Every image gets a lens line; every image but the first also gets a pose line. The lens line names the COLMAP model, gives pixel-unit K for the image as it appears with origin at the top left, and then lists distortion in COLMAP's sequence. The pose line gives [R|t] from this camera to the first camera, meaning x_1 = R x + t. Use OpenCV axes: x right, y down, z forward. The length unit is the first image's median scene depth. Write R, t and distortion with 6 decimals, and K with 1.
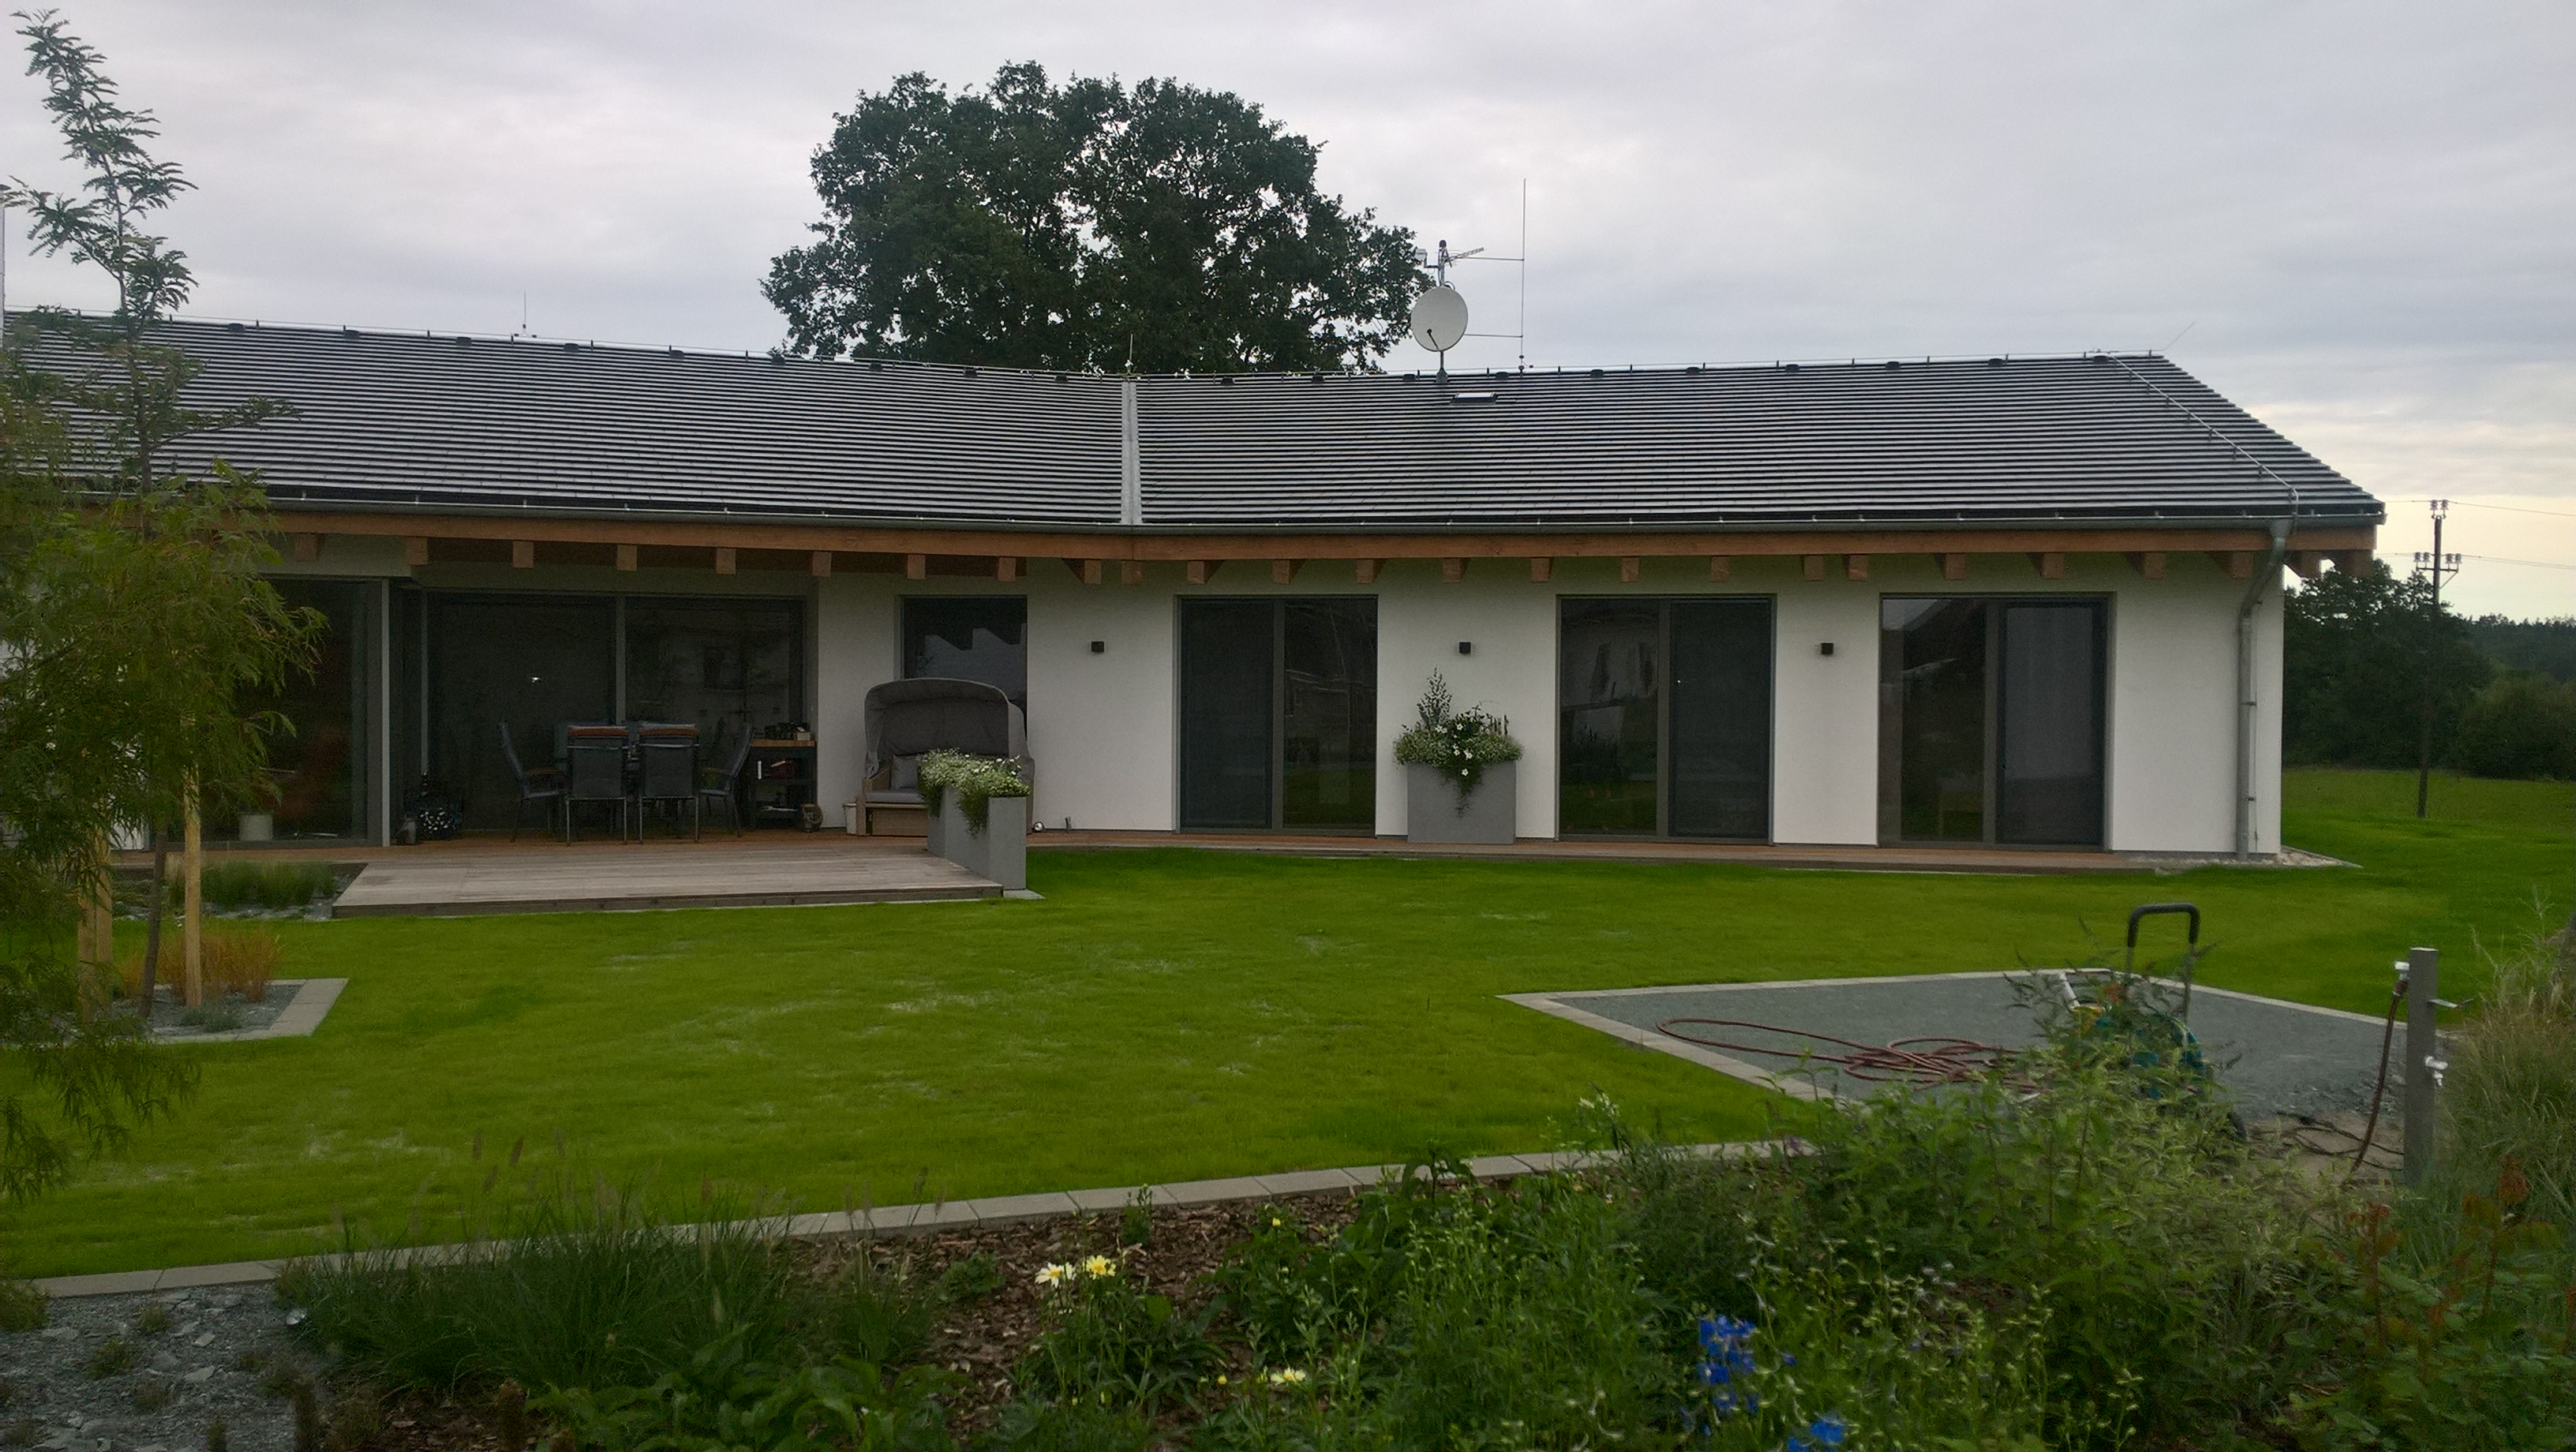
lens RADIAL K [[2088.1, 0, 1300.7], [0, 2088.1, 711.7], [0, 0, 1]] dist [0.080438, -0.129111]
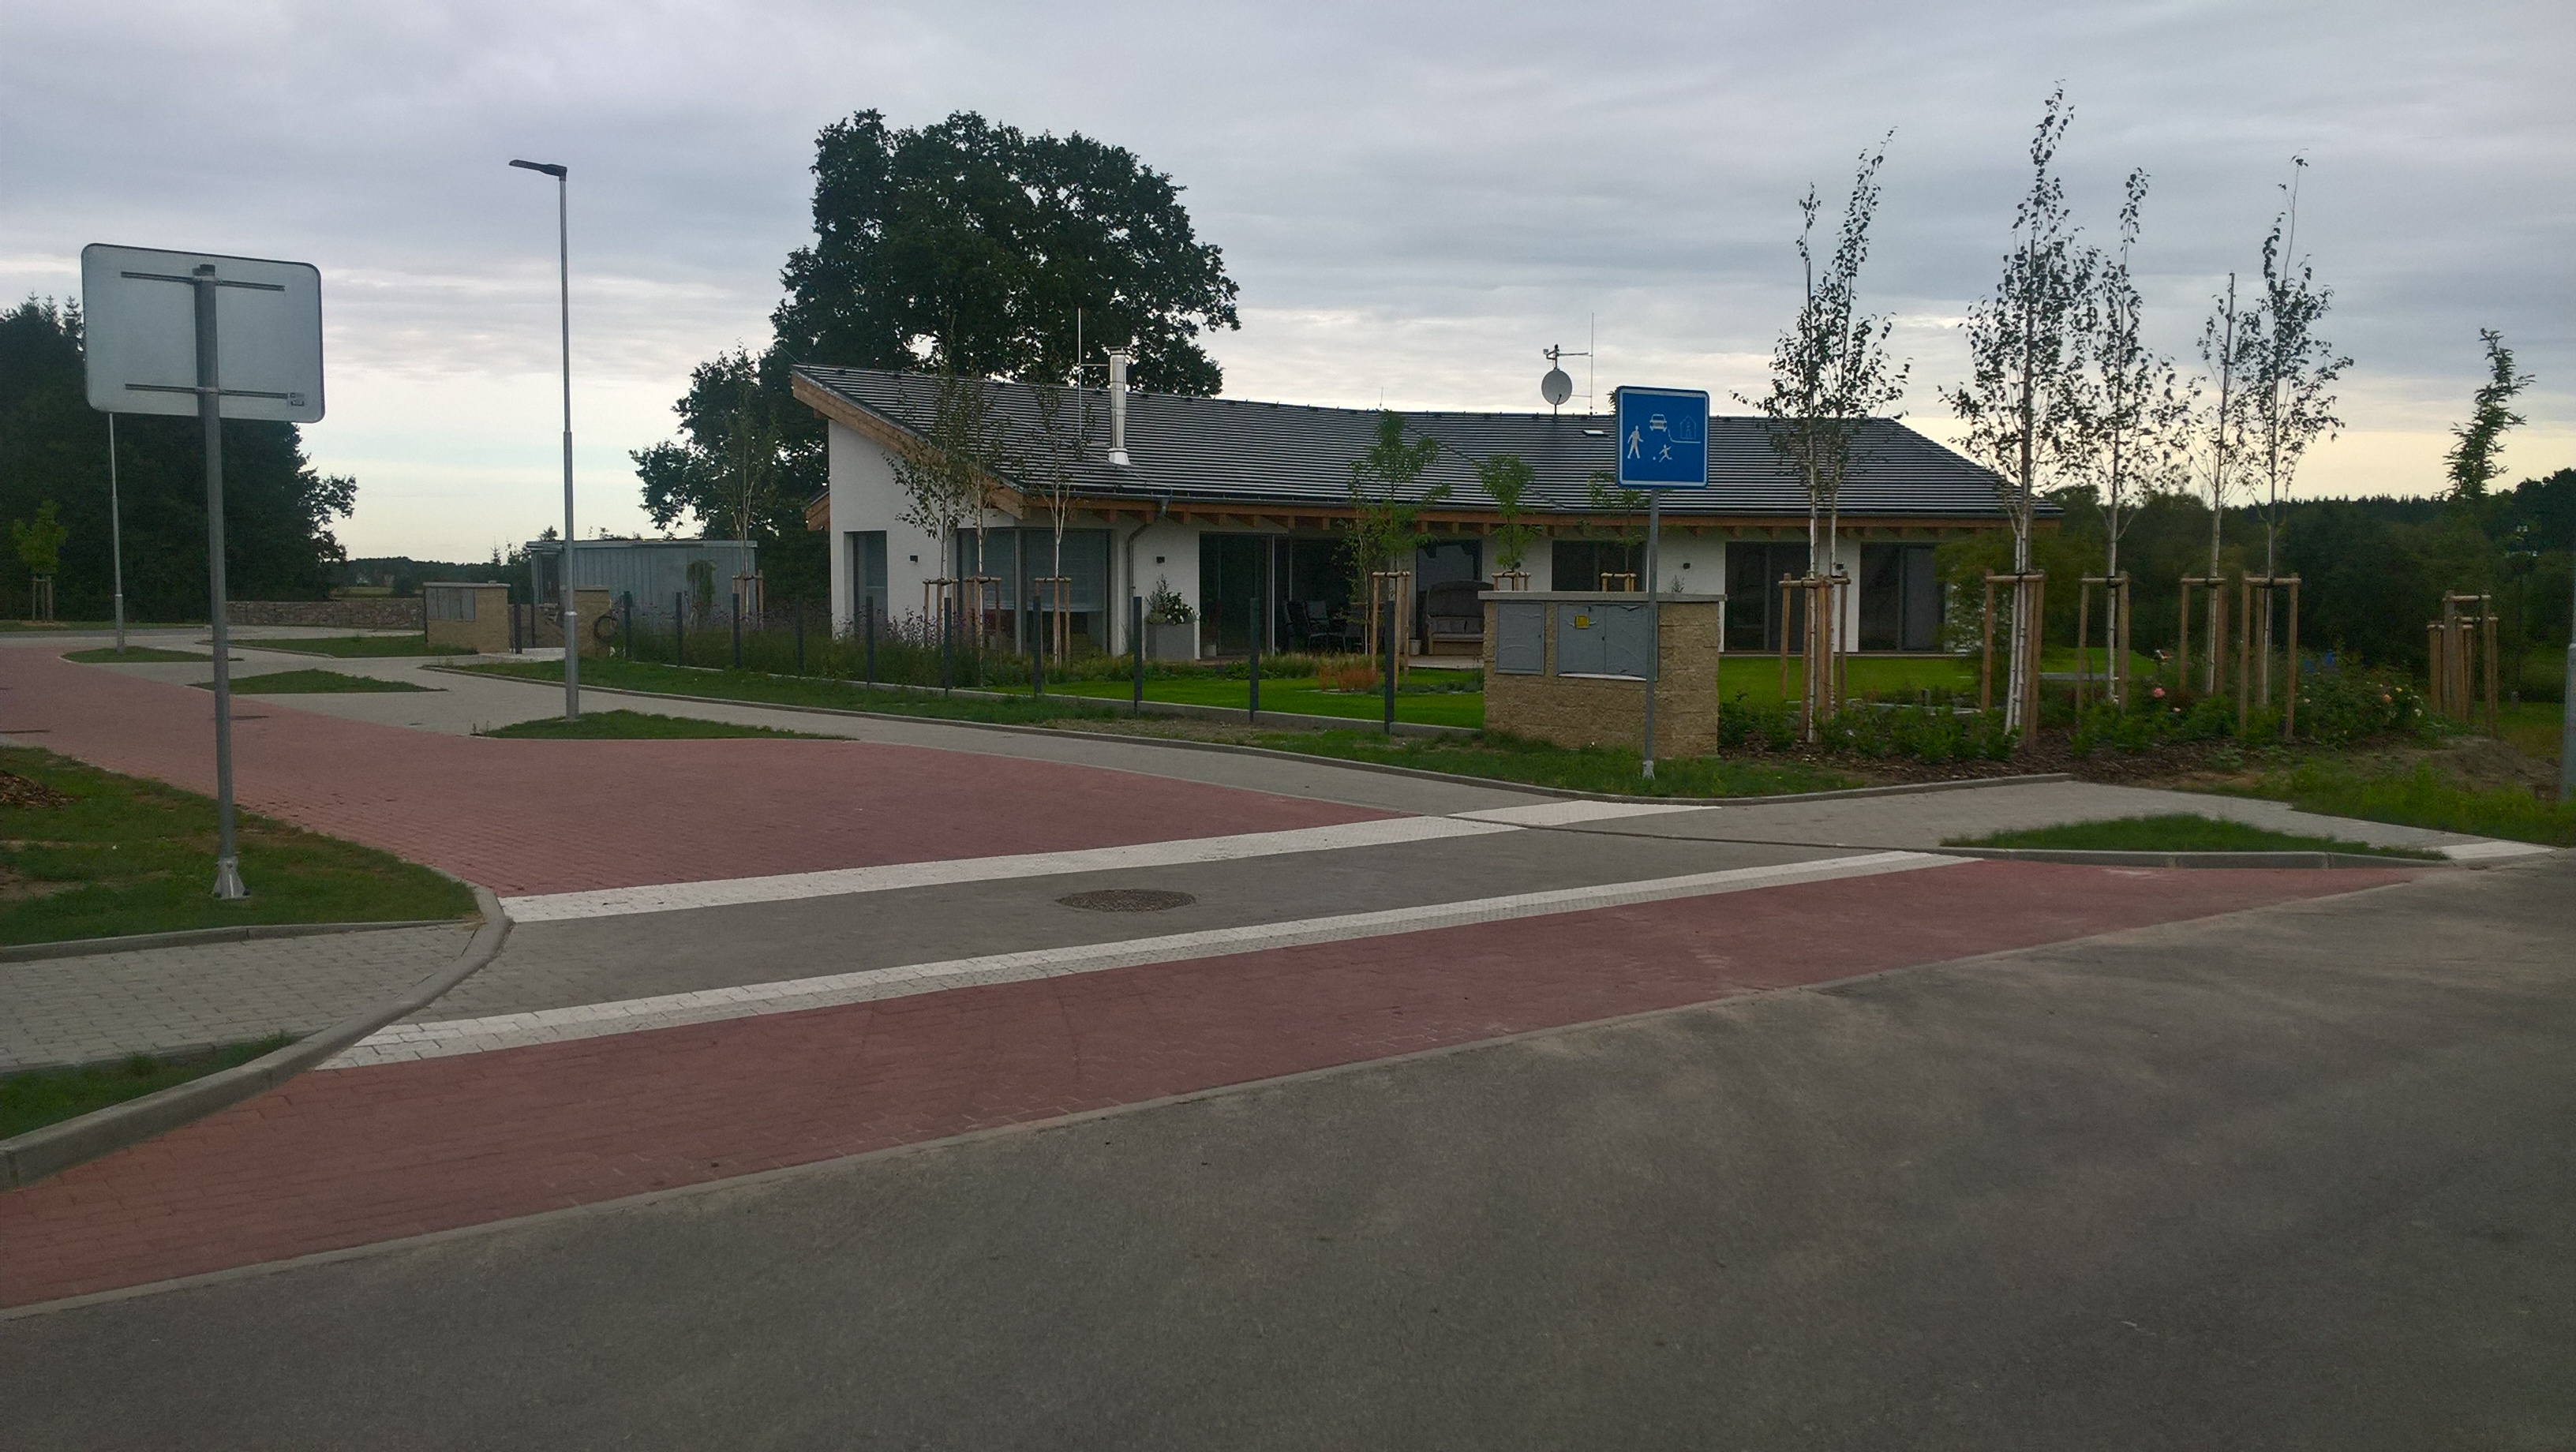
lens RADIAL K [[2088.1, 0, 1290.3], [0, 2088.1, 731.4], [0, 0, 1]] dist [0.080438, -0.129111]
pose [[0.946801, -0.022726, 0.321016, -1.027610], [0.003341, 0.998144, 0.060807, 0.007713], [-0.321802, -0.056500, 0.945120, -0.953991]]
